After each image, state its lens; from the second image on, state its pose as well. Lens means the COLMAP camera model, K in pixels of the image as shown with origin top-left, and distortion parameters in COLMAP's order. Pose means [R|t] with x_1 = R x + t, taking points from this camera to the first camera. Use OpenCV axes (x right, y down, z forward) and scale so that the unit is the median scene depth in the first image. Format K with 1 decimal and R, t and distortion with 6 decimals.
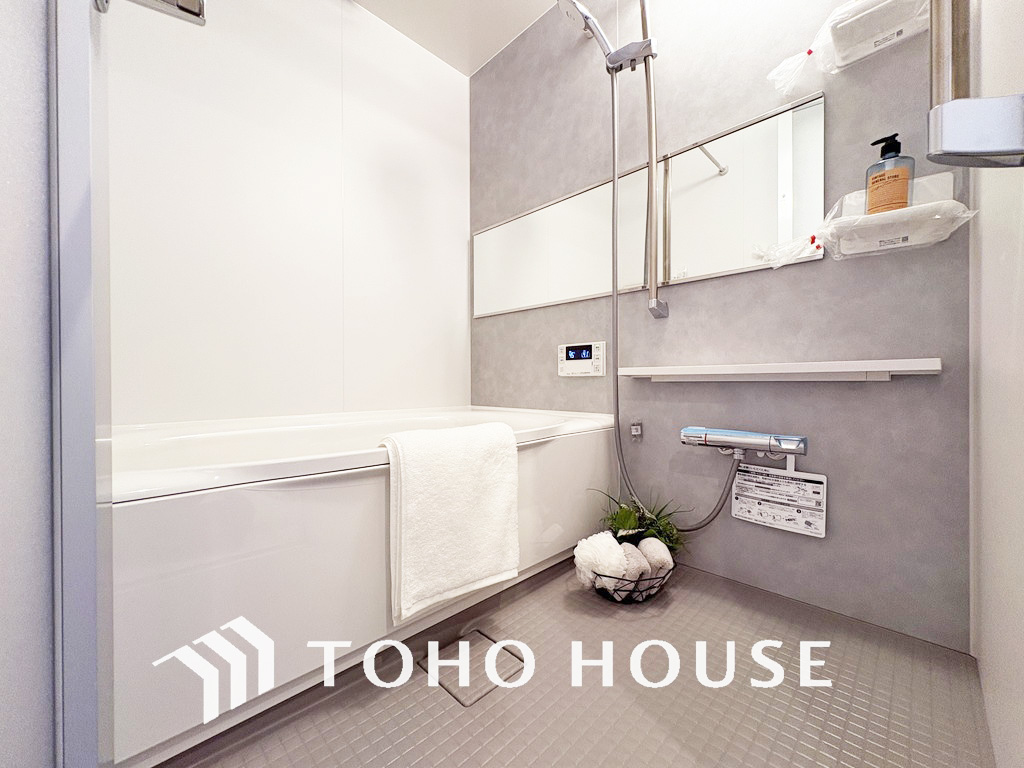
lens RADIAL K [[406.9, 0, 520.3], [0, 406.9, 383.1], [0, 0, 1]] dist [0.003653, 0.000309]
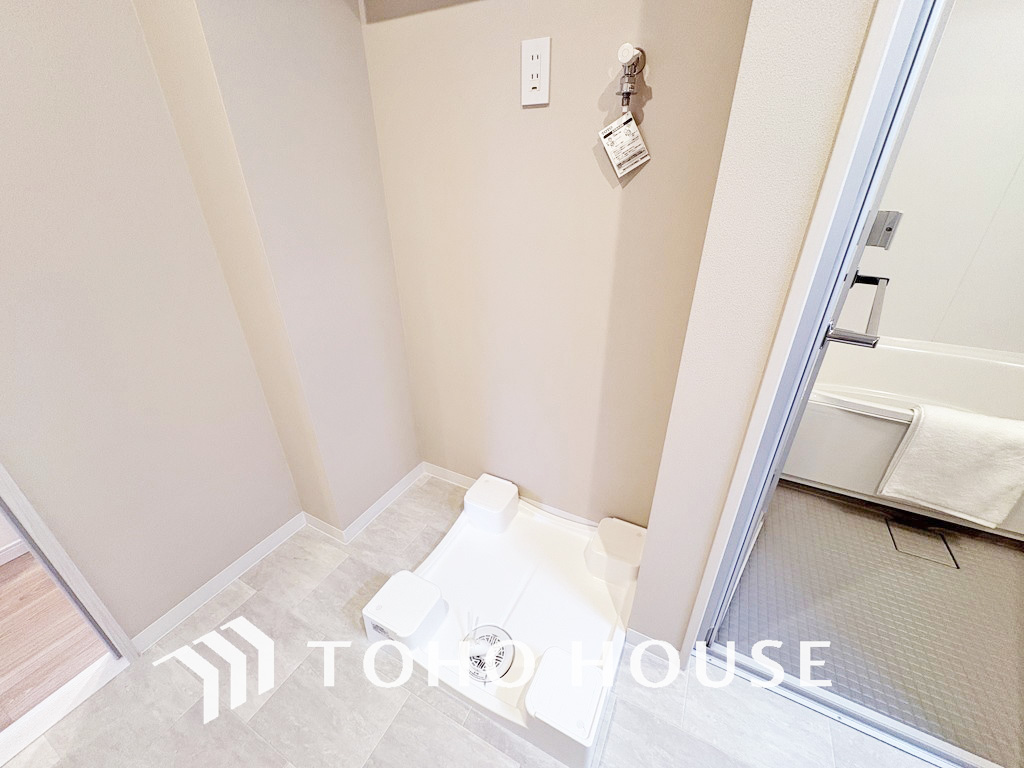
lens RADIAL K [[406.9, 0, 511.5], [0, 406.9, 383.9], [0, 0, 1]] dist [0.003653, 0.000309]
pose [[0.286447, 0.442046, -0.850026, 0.605095], [0.015752, 0.884910, 0.465495, -0.790650], [0.957967, -0.146730, 0.246517, -1.056258]]
